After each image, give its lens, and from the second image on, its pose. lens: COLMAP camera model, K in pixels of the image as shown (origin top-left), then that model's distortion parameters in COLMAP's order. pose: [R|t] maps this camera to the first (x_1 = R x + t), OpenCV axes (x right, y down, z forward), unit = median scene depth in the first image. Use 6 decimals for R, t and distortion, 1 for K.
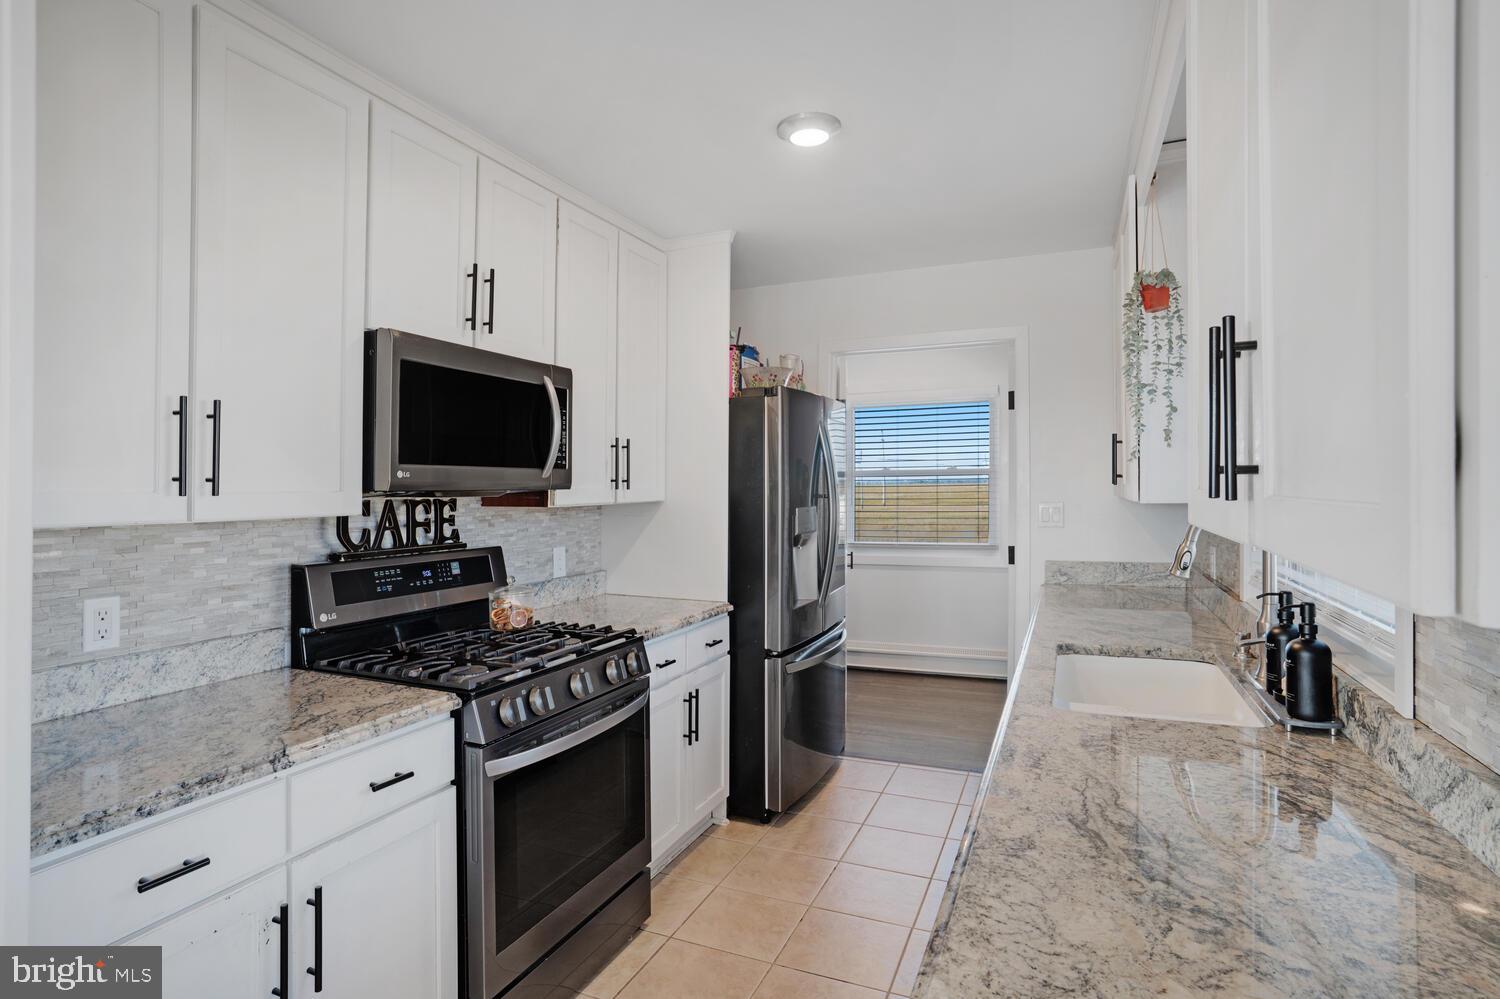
lens RADIAL K [[778.2, 0, 750.0], [0, 778.2, 499.5], [0, 0, 1]] dist [-0.116813, 0.058657]
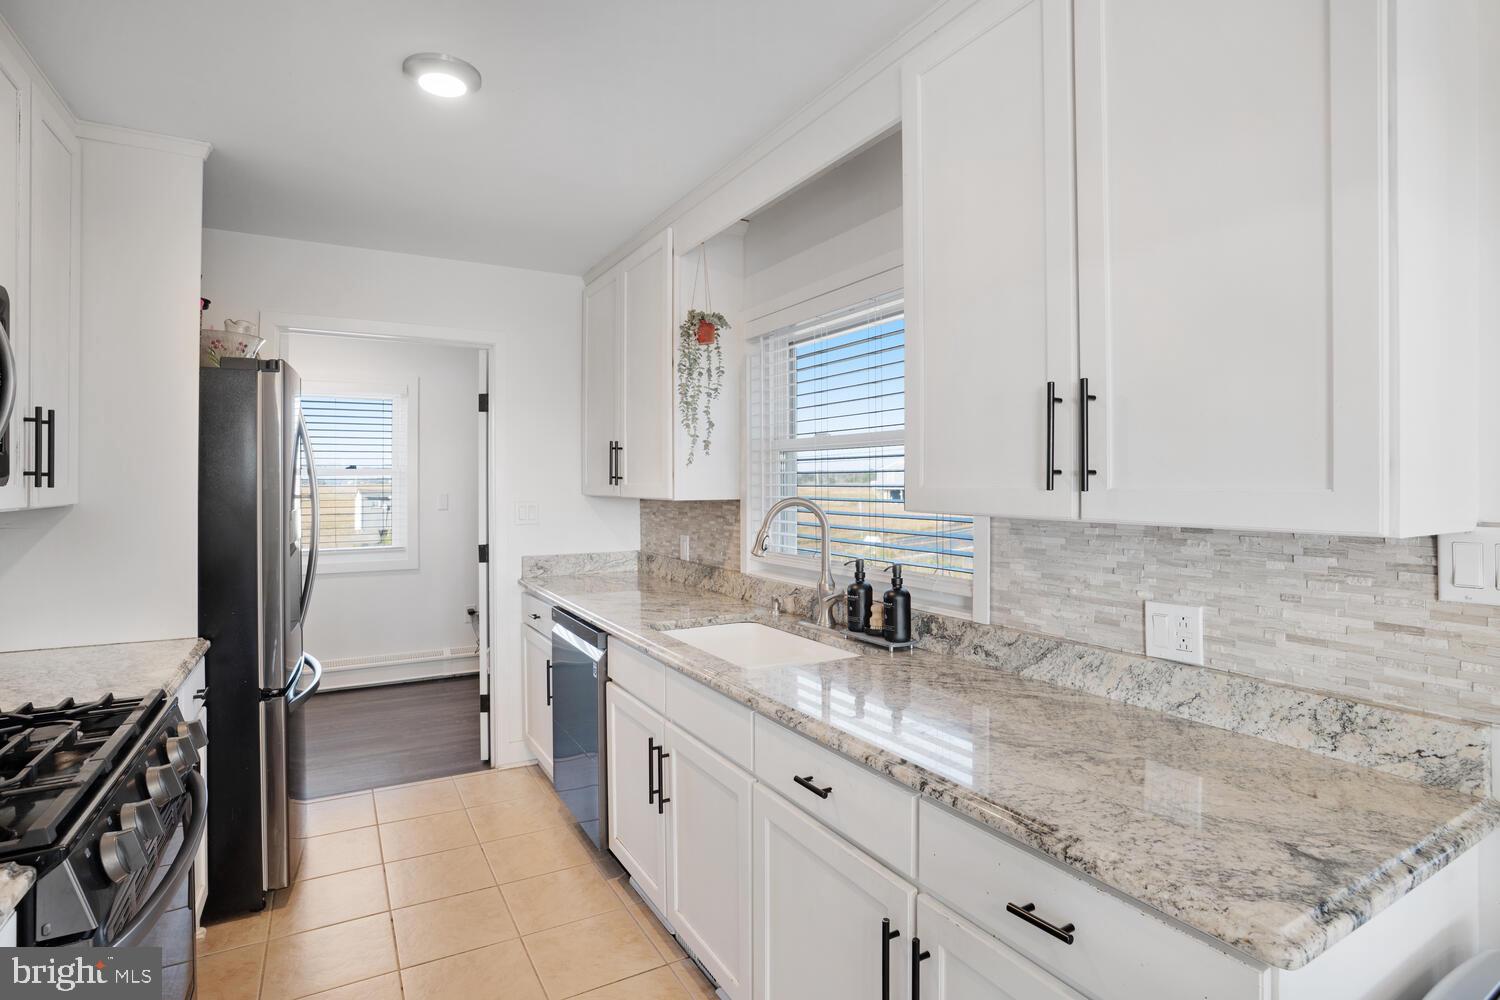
lens RADIAL K [[724.8, 0, 750.0], [0, 724.8, 500.0], [0, 0, 1]] dist [-0.048696, 0.001168]
pose [[0.592707, -0.007398, 0.805384, -0.372076], [0.009564, 0.999952, 0.002147, 0.003242], [-0.805362, 0.006431, 0.592749, 0.234031]]
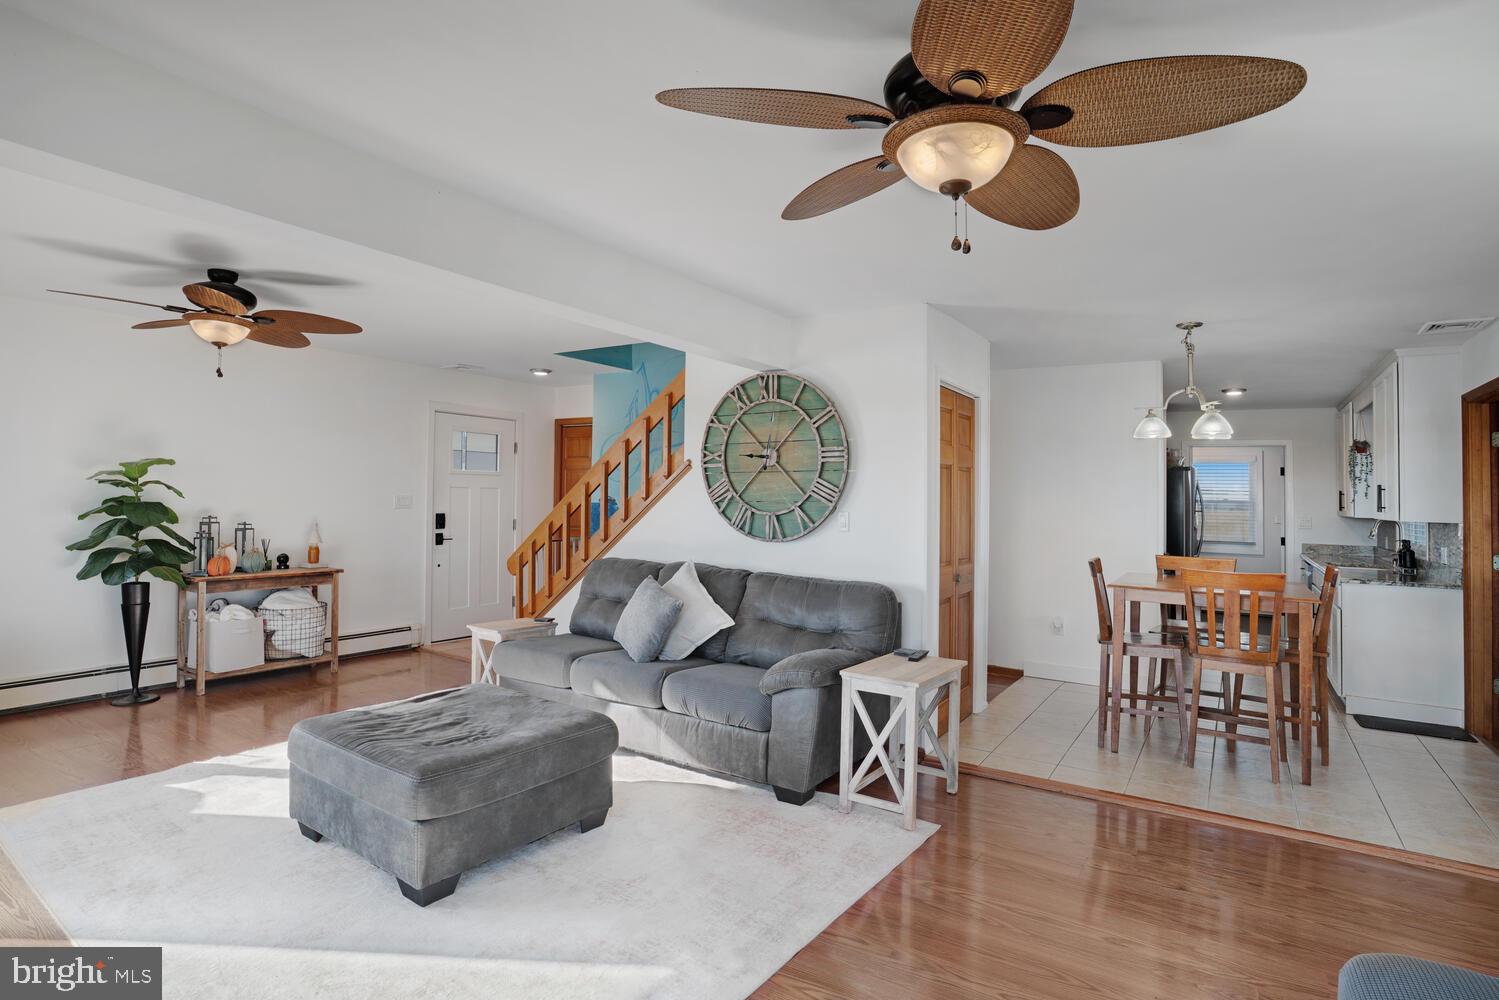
lens RADIAL K [[741.2, 0, 751.2], [0, 741.2, 462.1], [0, 0, 1]] dist [-0.016291, 0.000222]
pose [[0.982912, 0.022950, -0.182642, -1.307627], [-0.035342, 0.997267, -0.064885, 0.060997], [0.180654, 0.070231, 0.981036, -2.287019]]
